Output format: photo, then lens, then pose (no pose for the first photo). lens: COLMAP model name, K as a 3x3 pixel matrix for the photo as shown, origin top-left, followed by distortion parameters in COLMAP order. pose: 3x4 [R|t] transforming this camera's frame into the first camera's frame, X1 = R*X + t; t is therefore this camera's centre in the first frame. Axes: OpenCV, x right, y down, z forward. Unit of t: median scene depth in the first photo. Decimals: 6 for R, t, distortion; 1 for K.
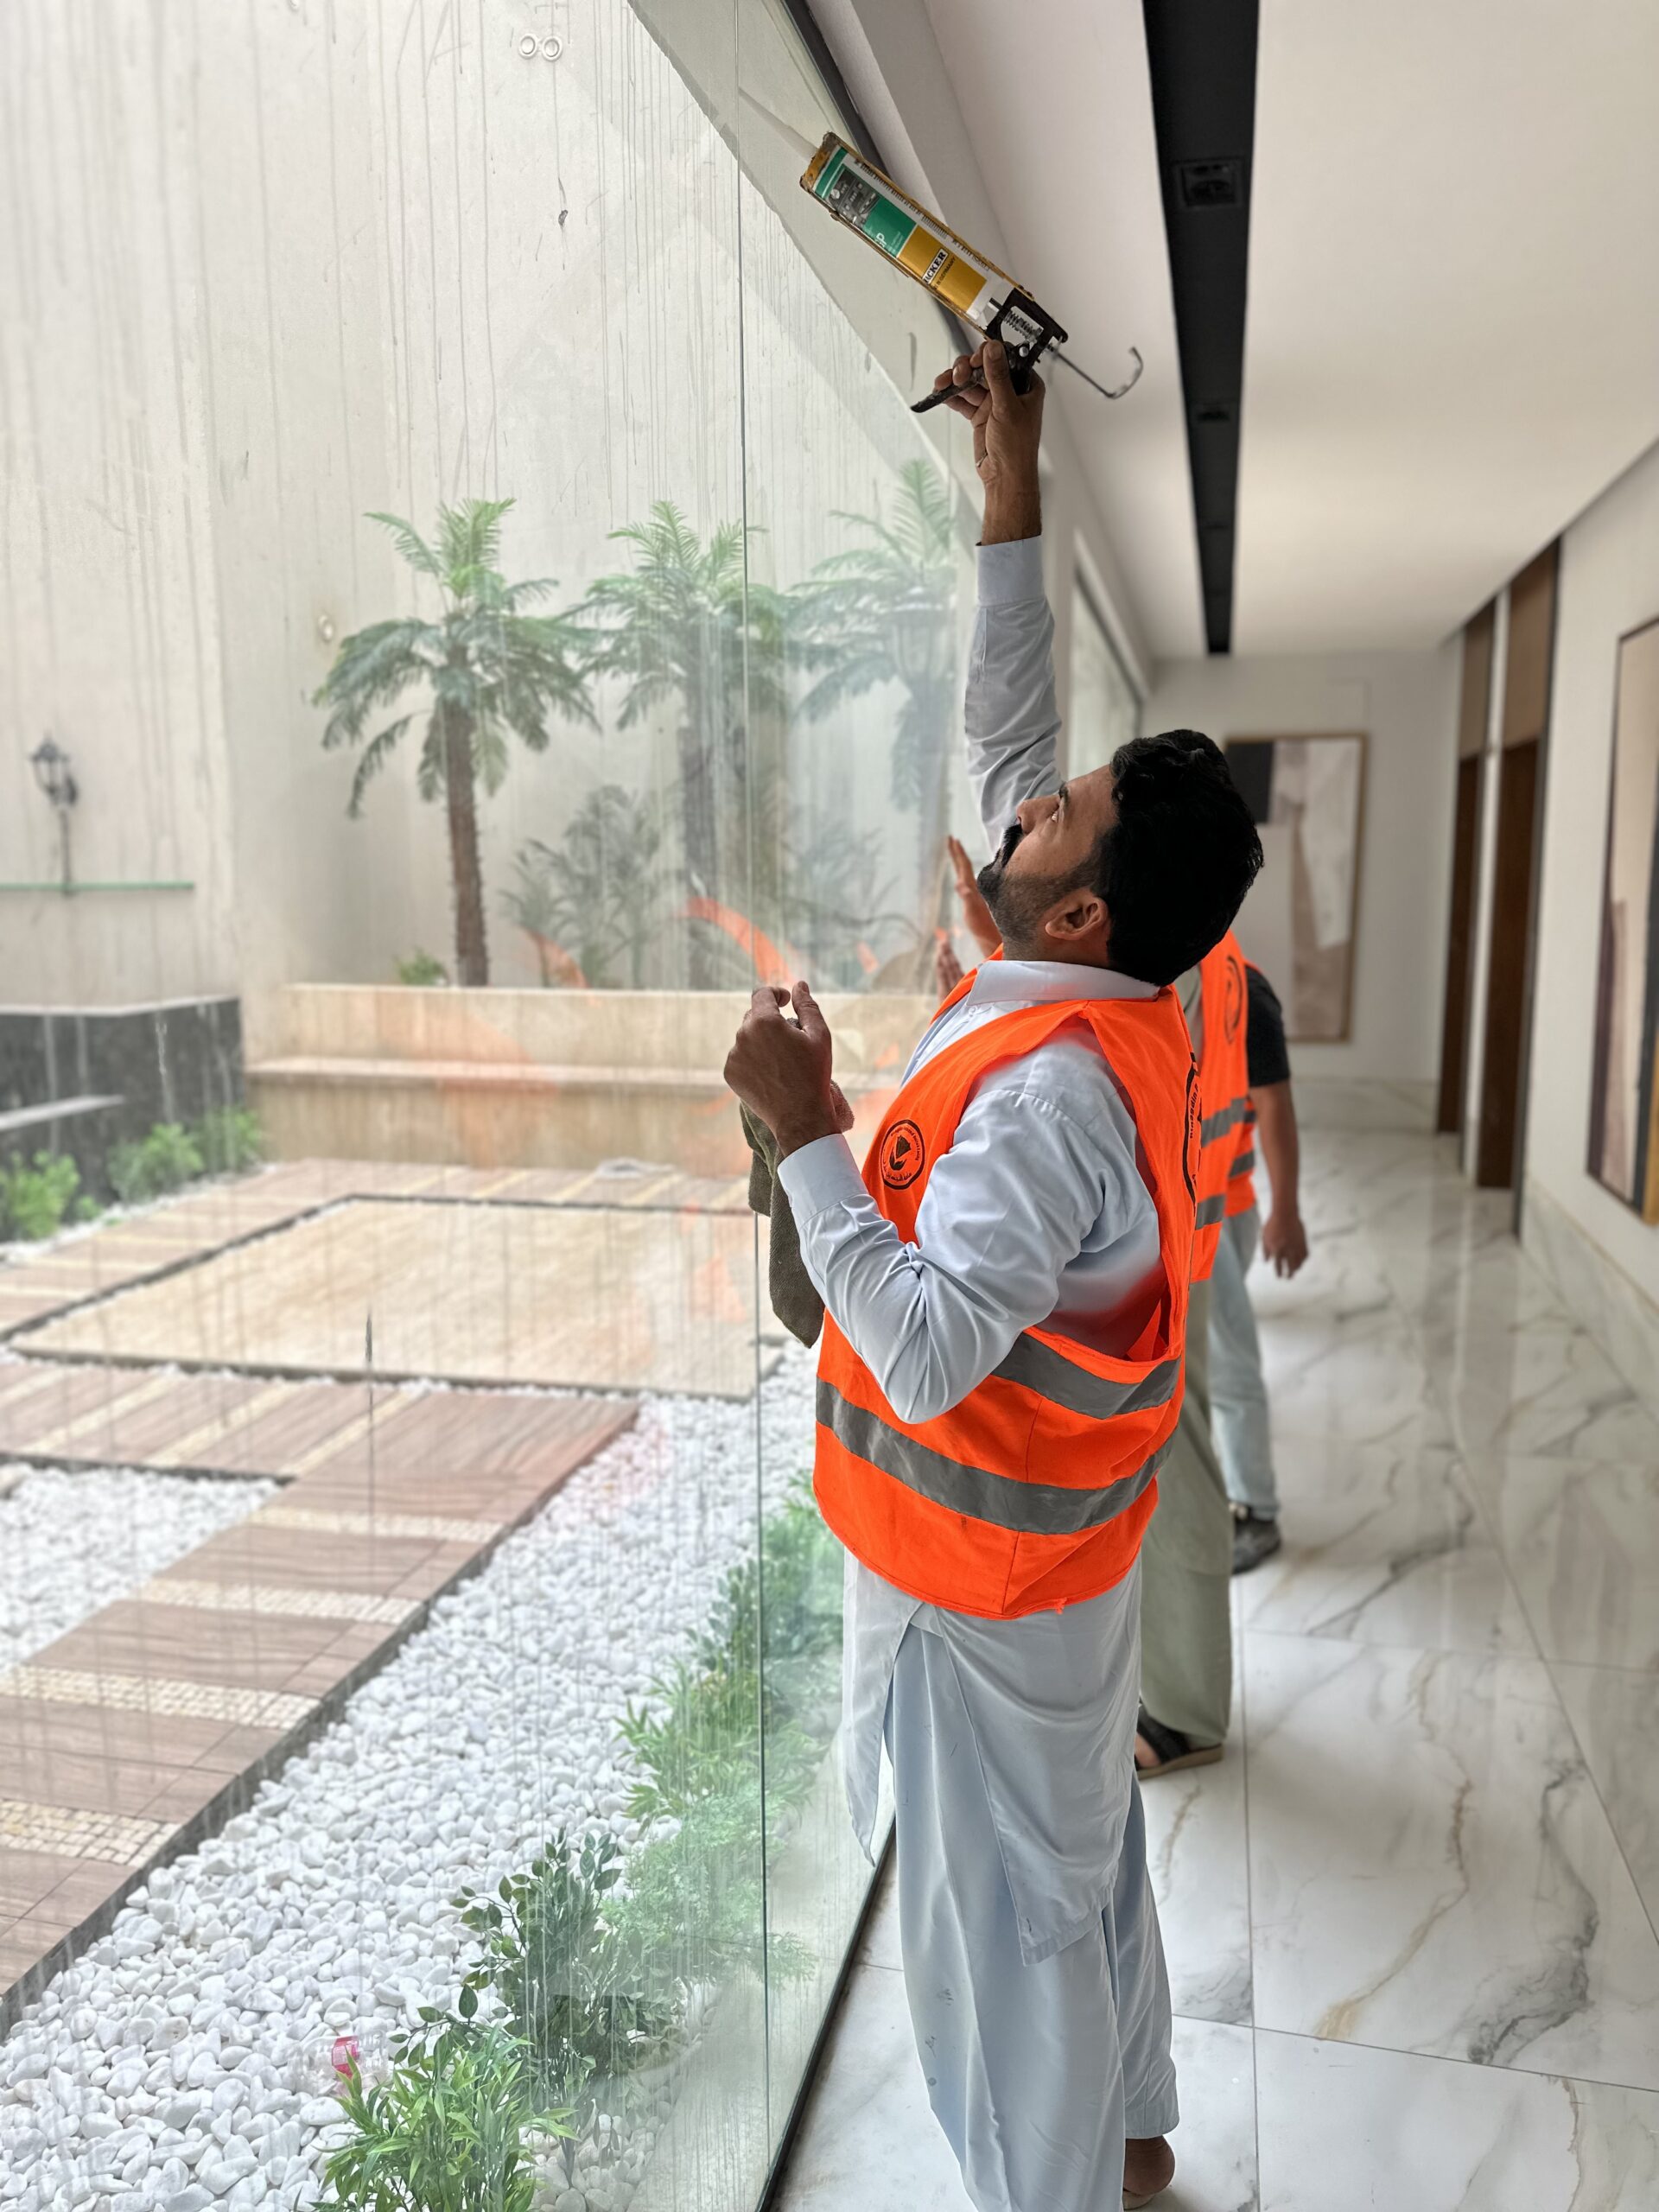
lens RADIAL K [[1548.5, 0, 829.5], [0, 1548.5, 1106.0], [0, 0, 1]] dist [0.037892, -0.023924]
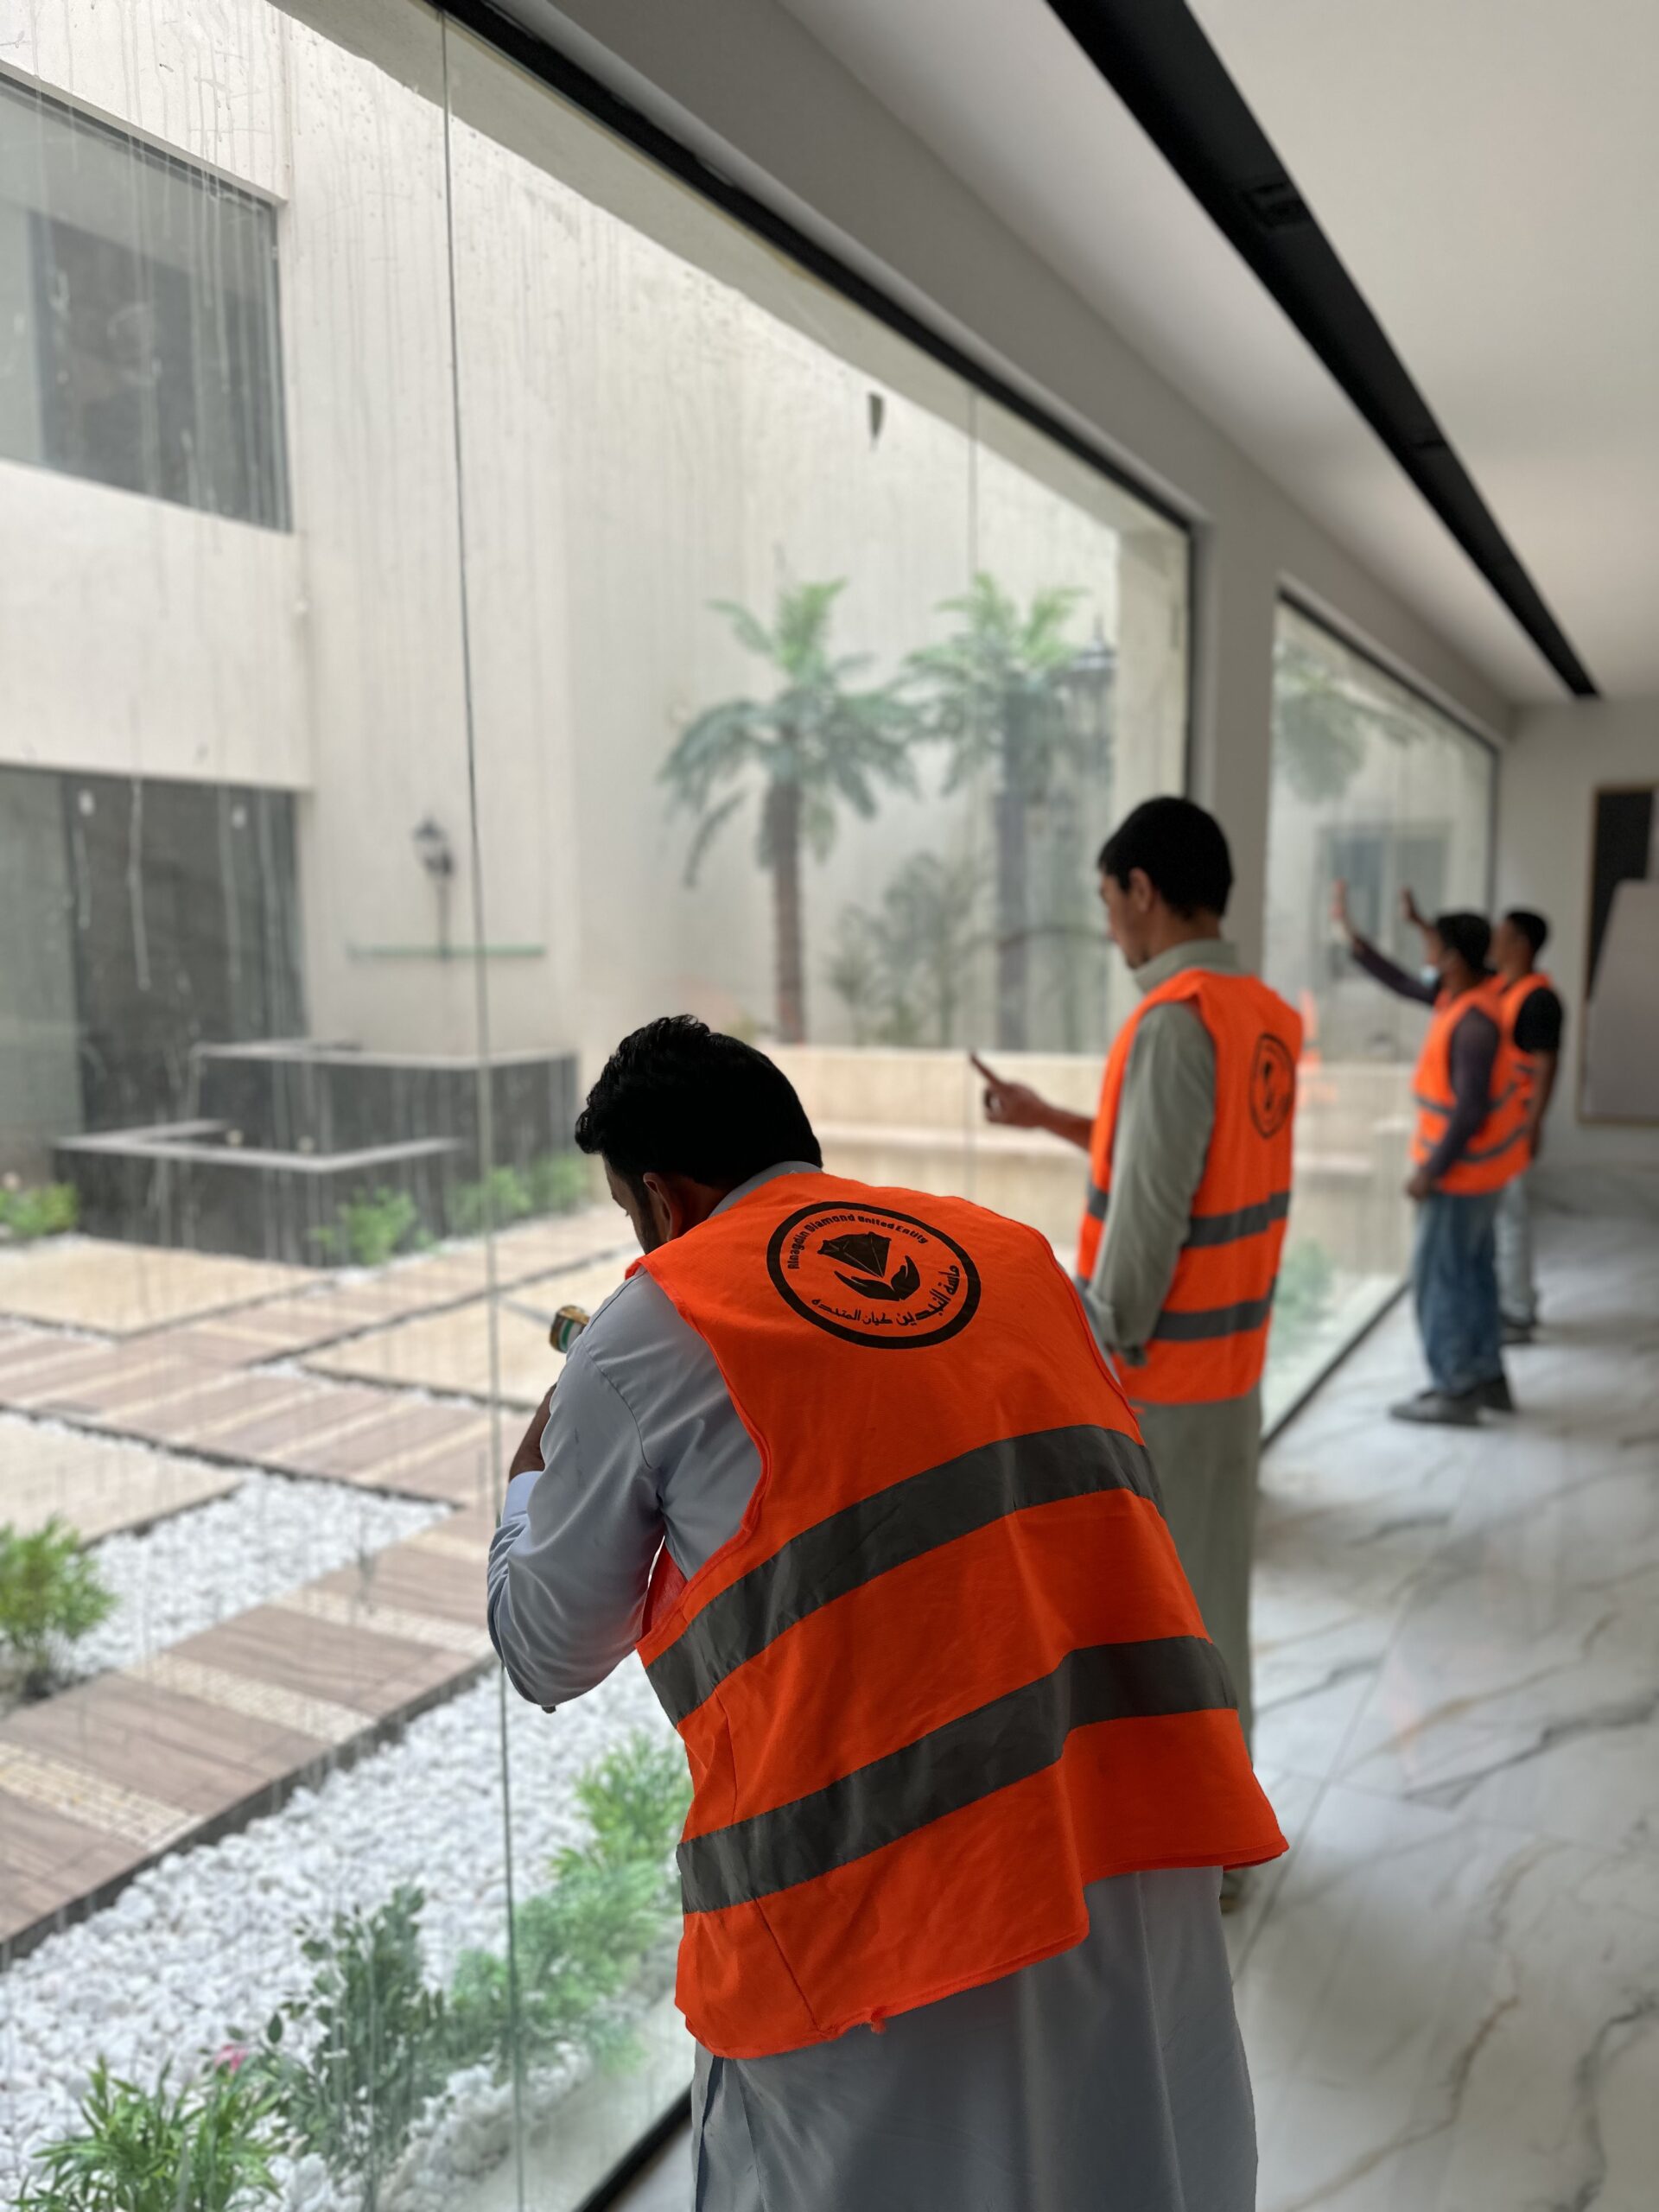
lens RADIAL K [[1548.5, 0, 829.5], [0, 1548.5, 1106.0], [0, 0, 1]] dist [0.037892, -0.023924]
pose [[0.962958, 0.029620, -0.268019, 0.165256], [-0.039892, 0.998660, -0.032961, -0.008798], [0.266684, 0.042432, 0.962849, 0.029886]]
